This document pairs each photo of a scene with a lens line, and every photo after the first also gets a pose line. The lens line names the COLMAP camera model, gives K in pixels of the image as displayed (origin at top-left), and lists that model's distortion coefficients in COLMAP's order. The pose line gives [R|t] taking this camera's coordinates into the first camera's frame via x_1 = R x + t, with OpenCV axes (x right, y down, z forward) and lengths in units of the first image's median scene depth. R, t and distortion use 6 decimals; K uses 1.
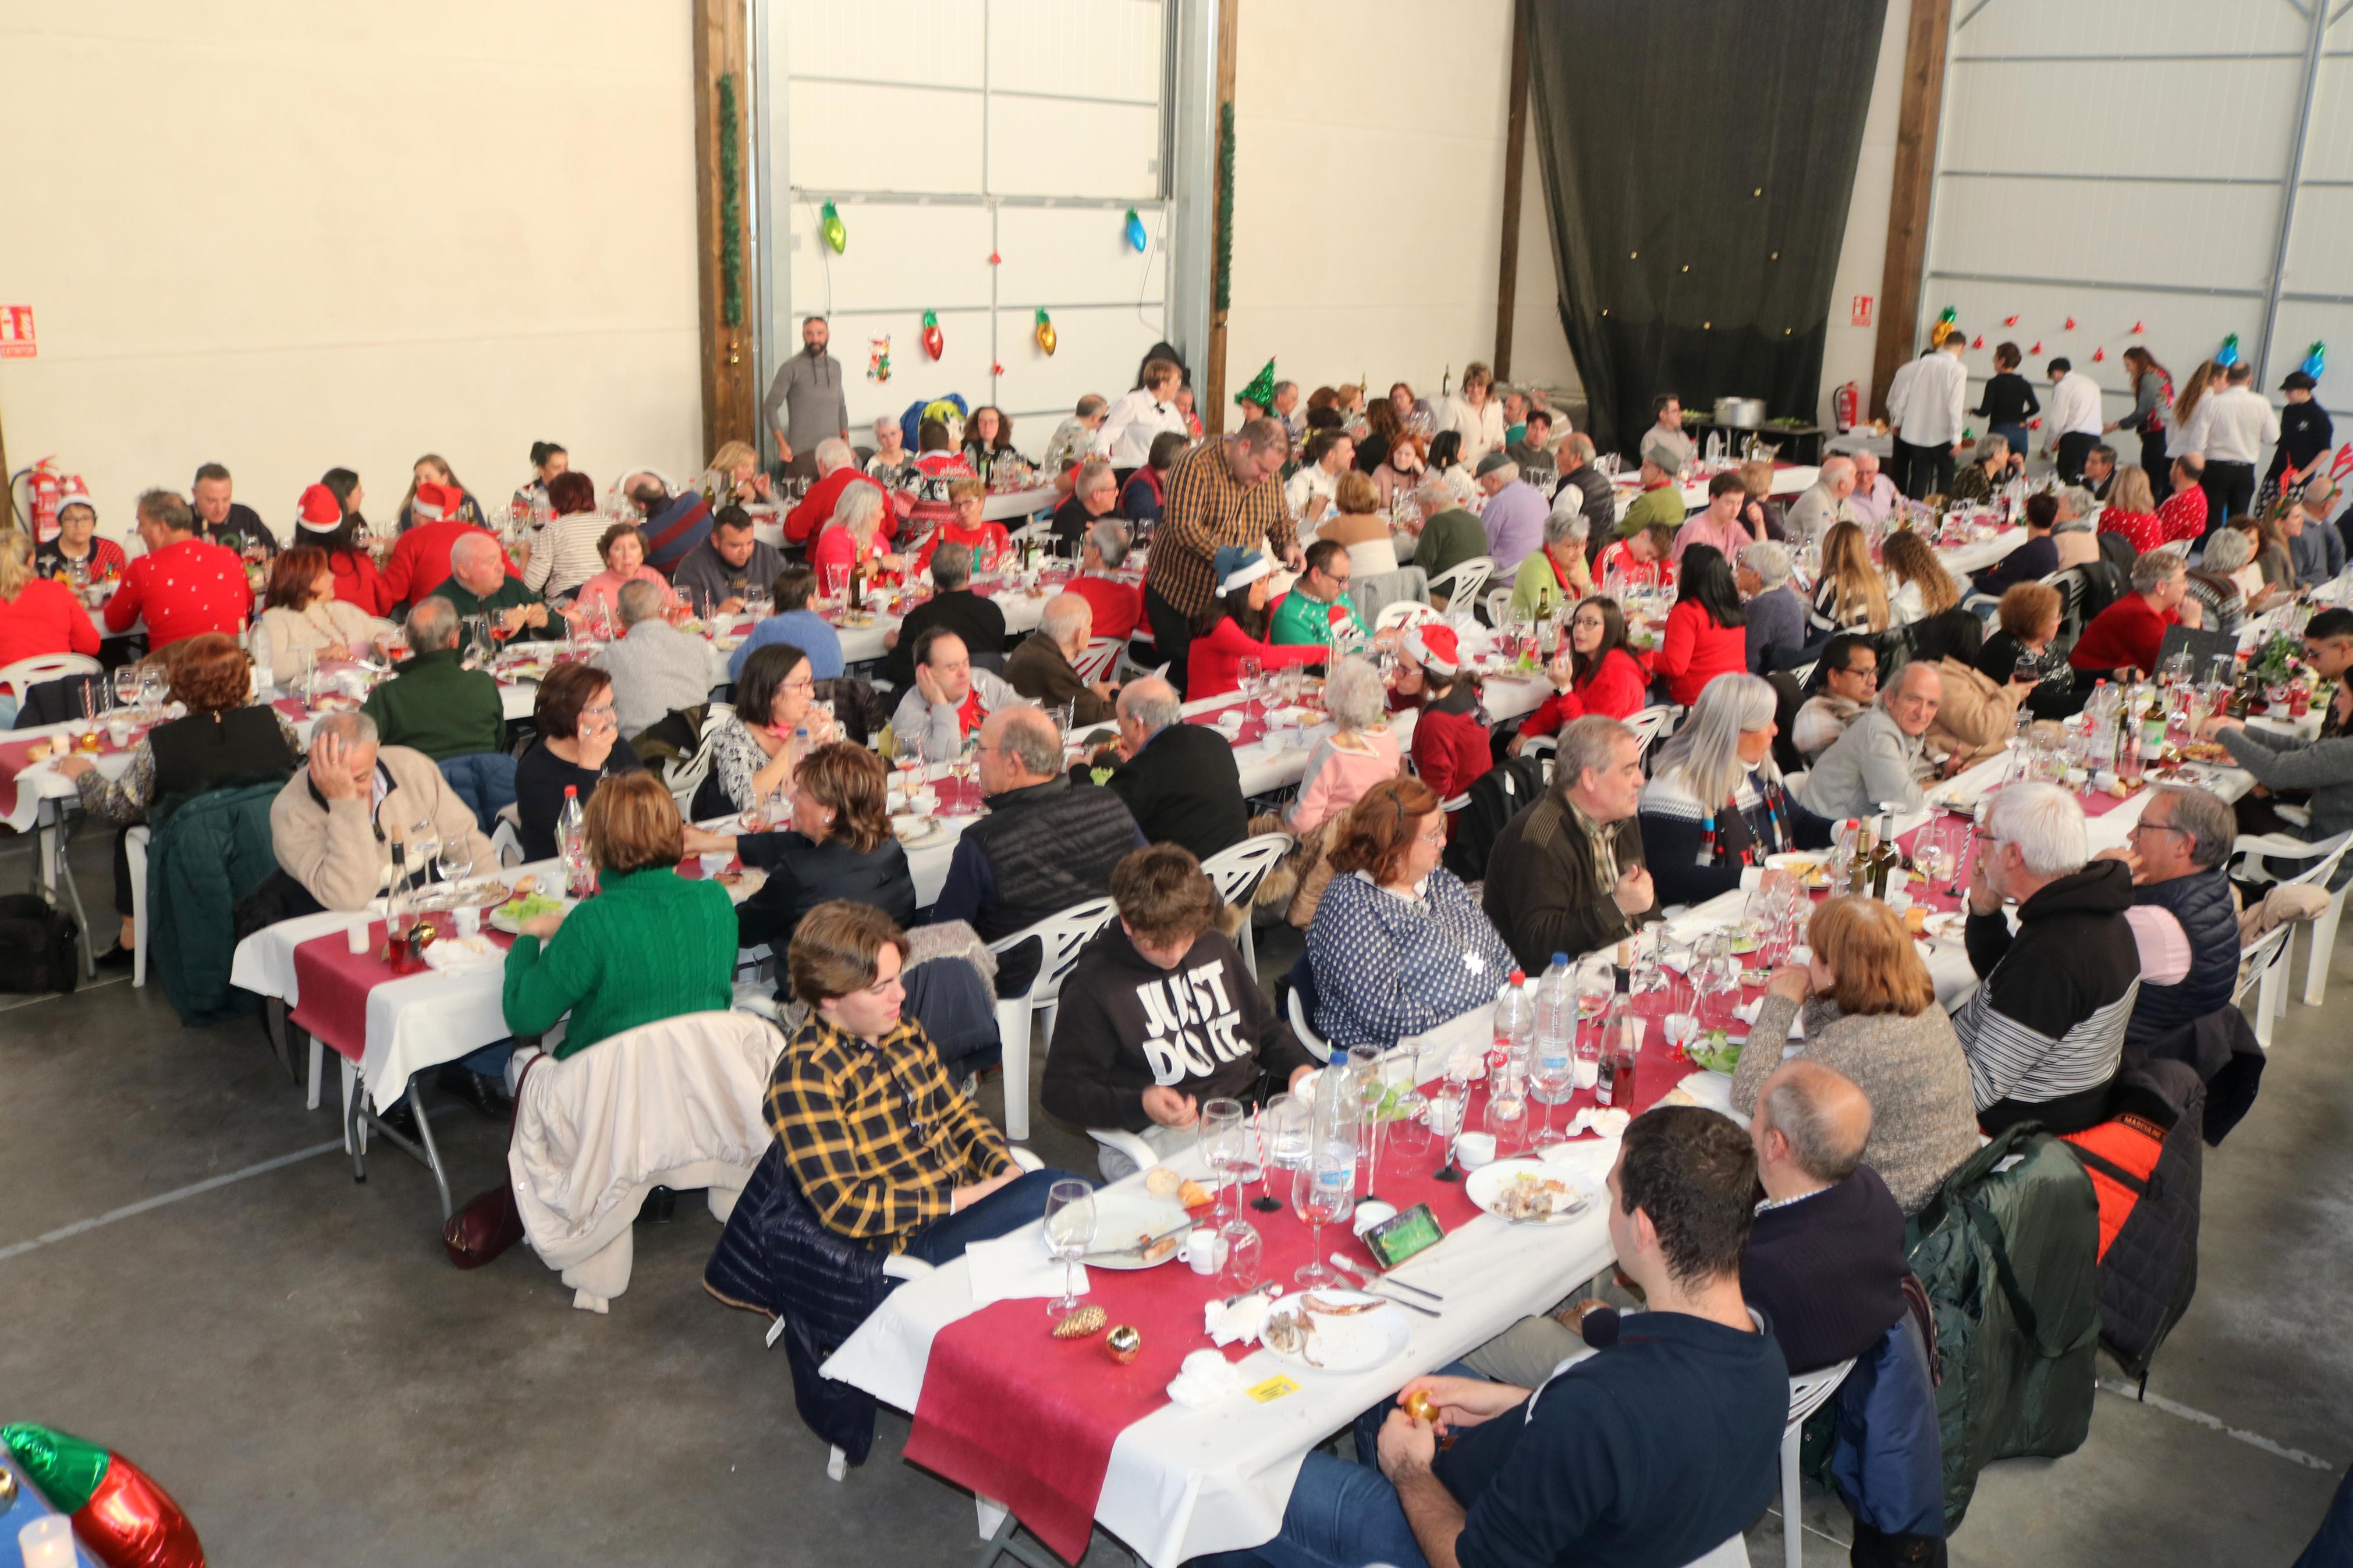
lens RADIAL K [[1973.6, 0, 1169.4], [0, 1973.6, 787.0], [0, 0, 1]] dist [-0.160641, 0.138594]
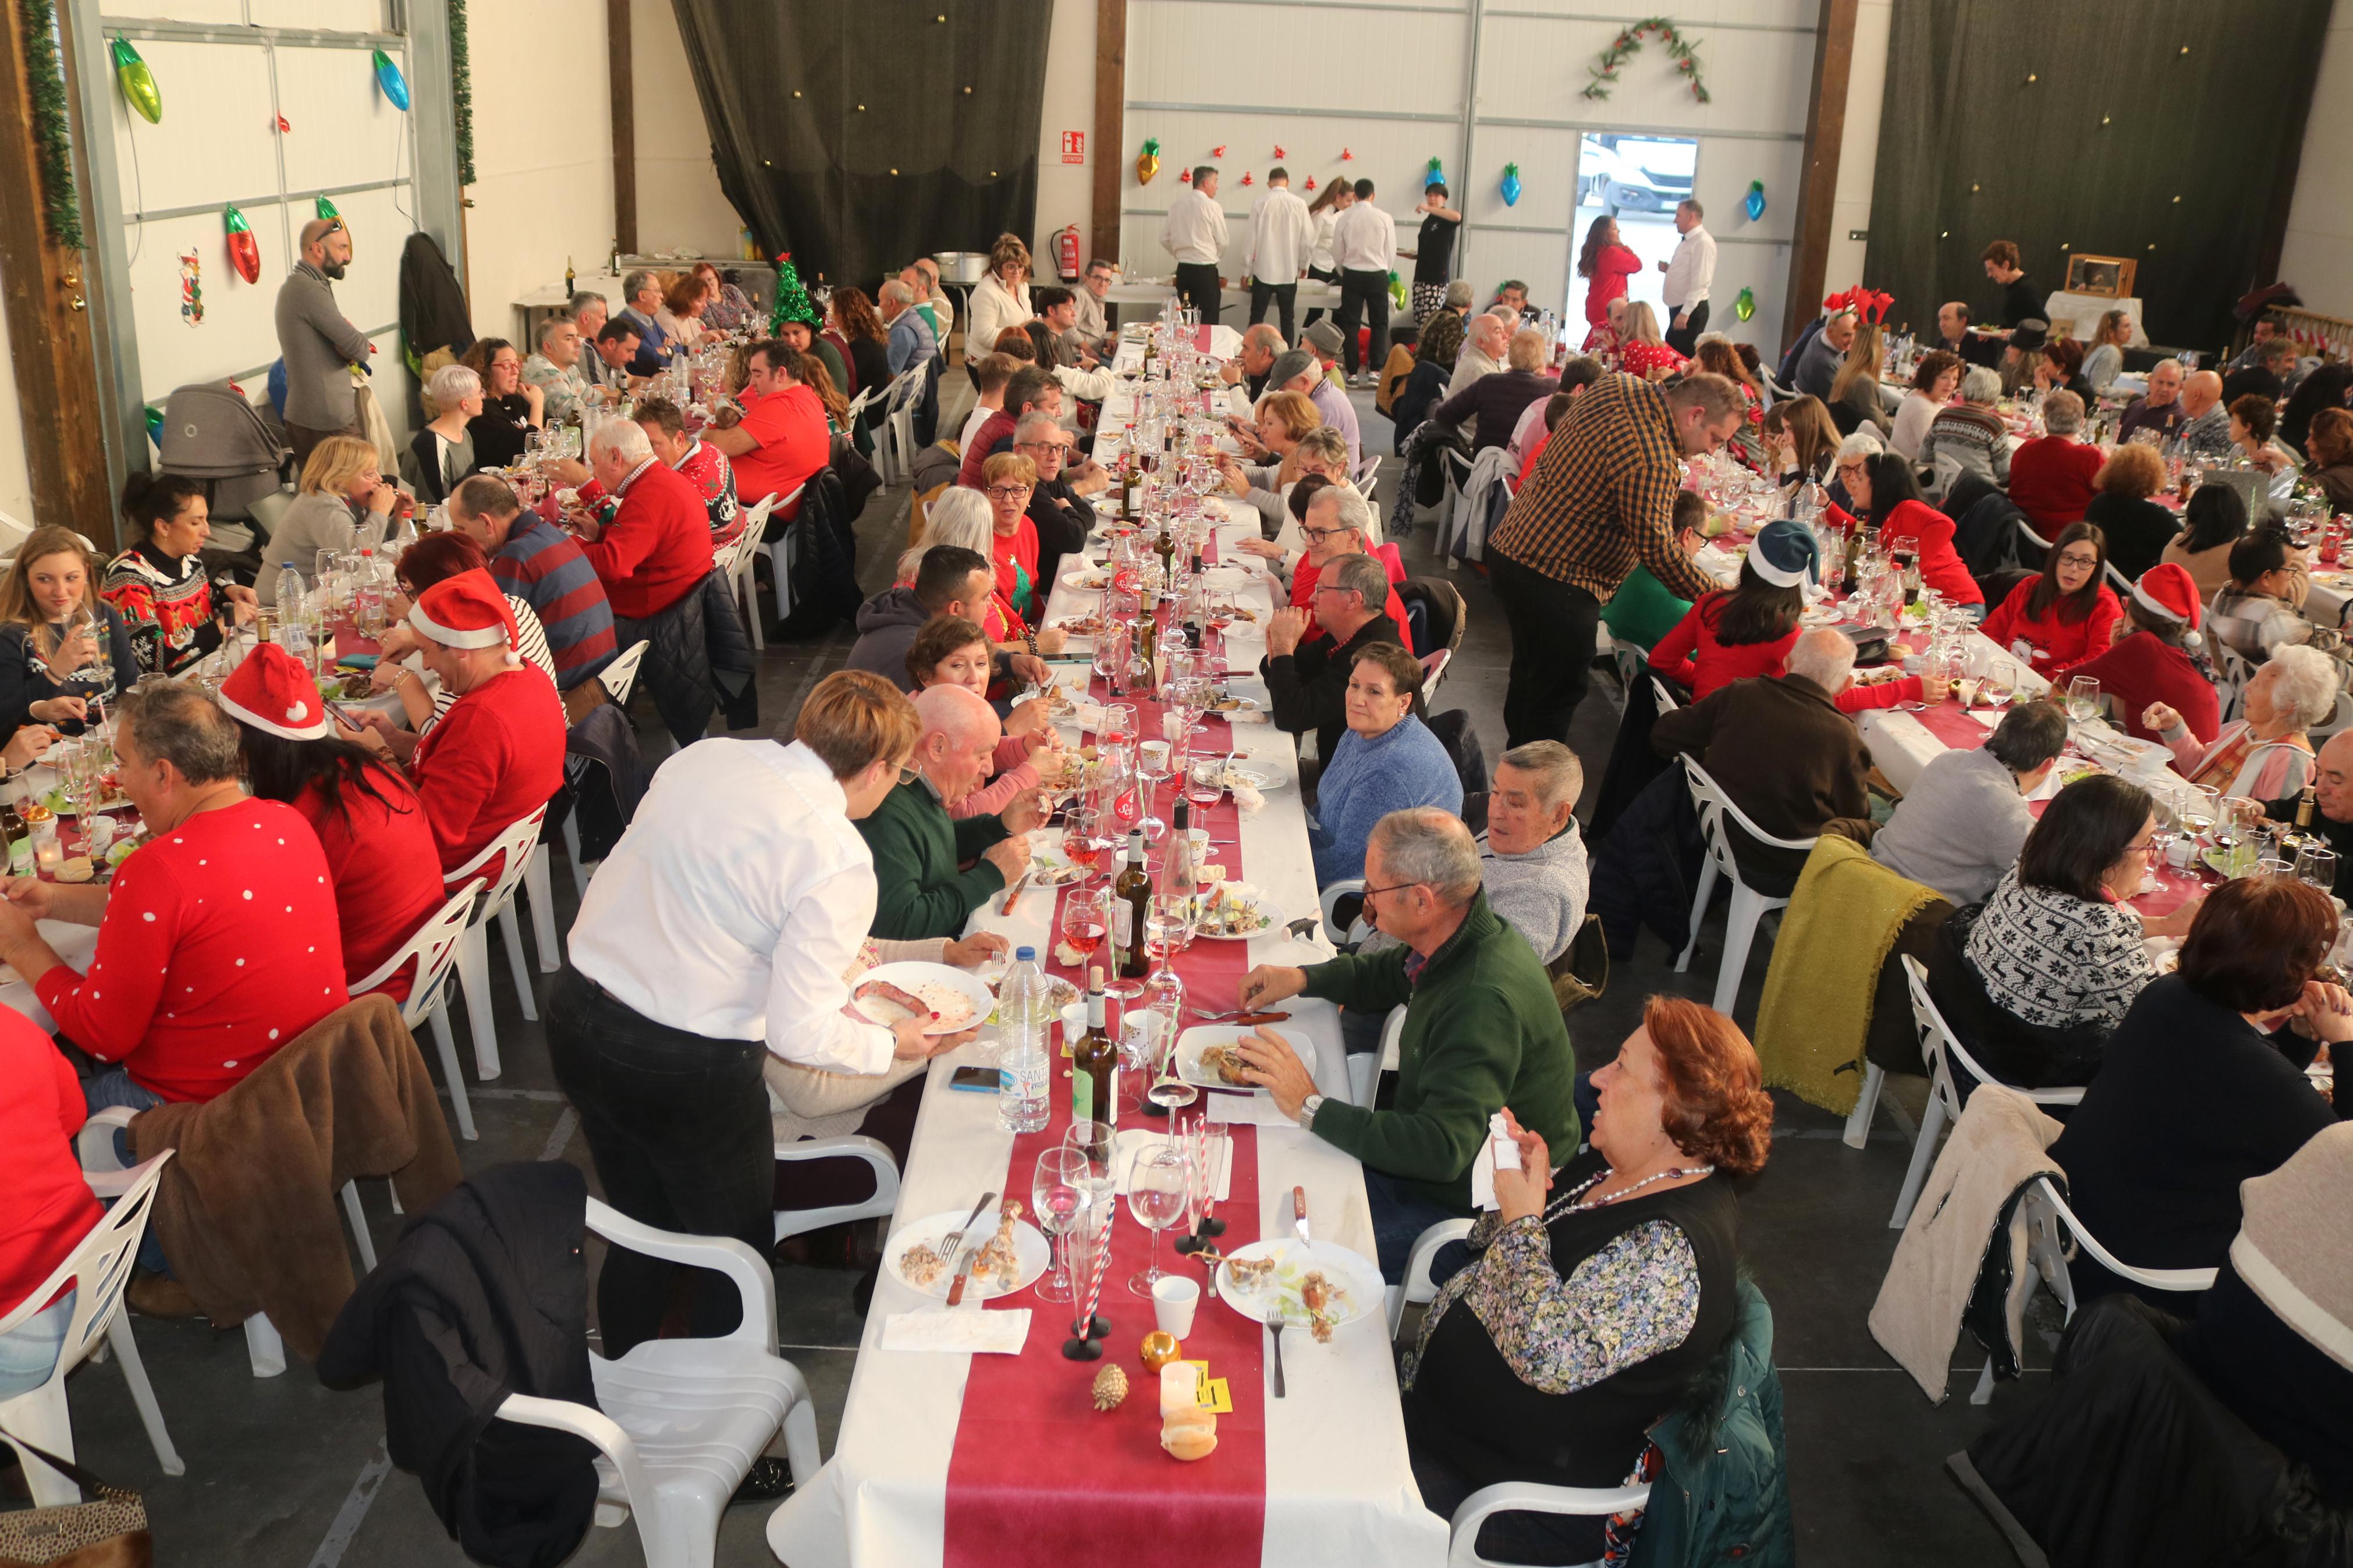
lens RADIAL K [[2063.9, 0, 1176.5], [0, 2063.9, 784.0], [0, 0, 1]] dist [-0.139720, 0.108155]
pose [[0.737487, -0.220355, 0.638401, -0.573740], [0.174139, 0.975355, 0.135492, -0.144484], [-0.652524, 0.011247, 0.757684, 0.453798]]
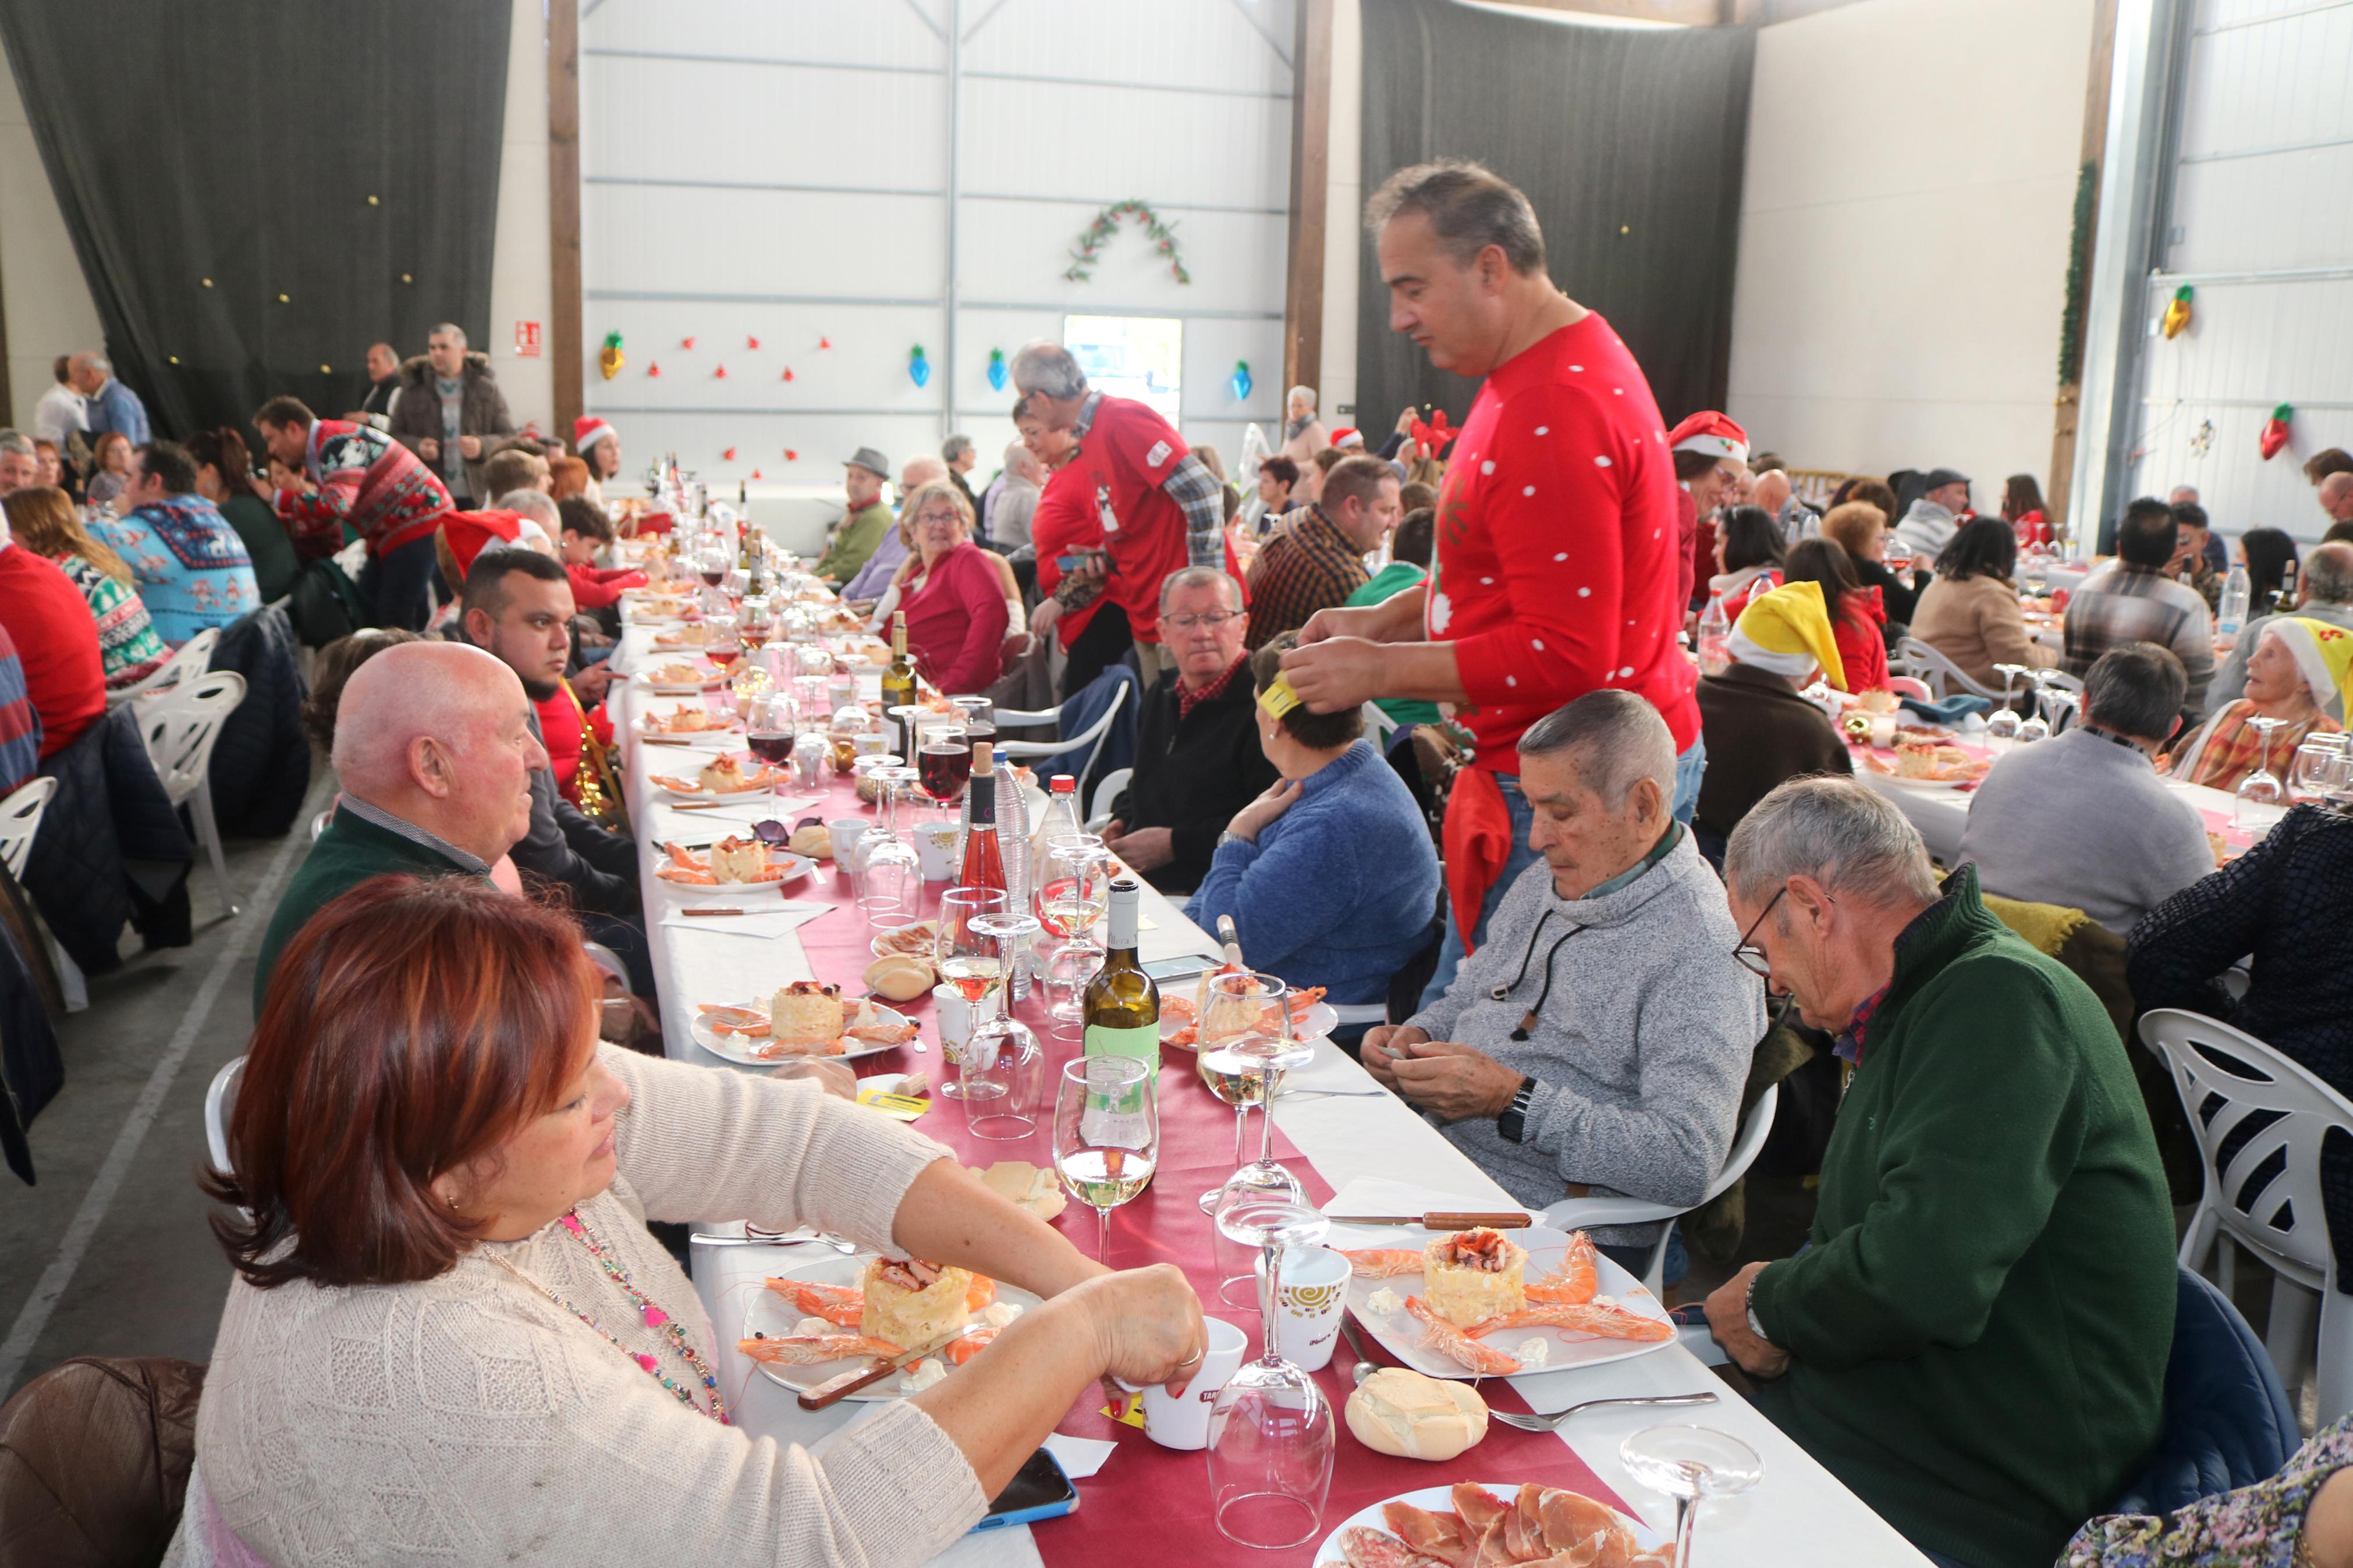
lens RADIAL K [[1973.6, 0, 1169.4], [0, 1973.6, 787.0], [0, 0, 1]] dist [-0.160641, 0.138594]
pose [[0.518164, -0.182816, 0.835514, -0.463832], [0.229815, 0.970723, 0.069875, -0.100476], [-0.823827, 0.155807, 0.545007, 0.660717]]
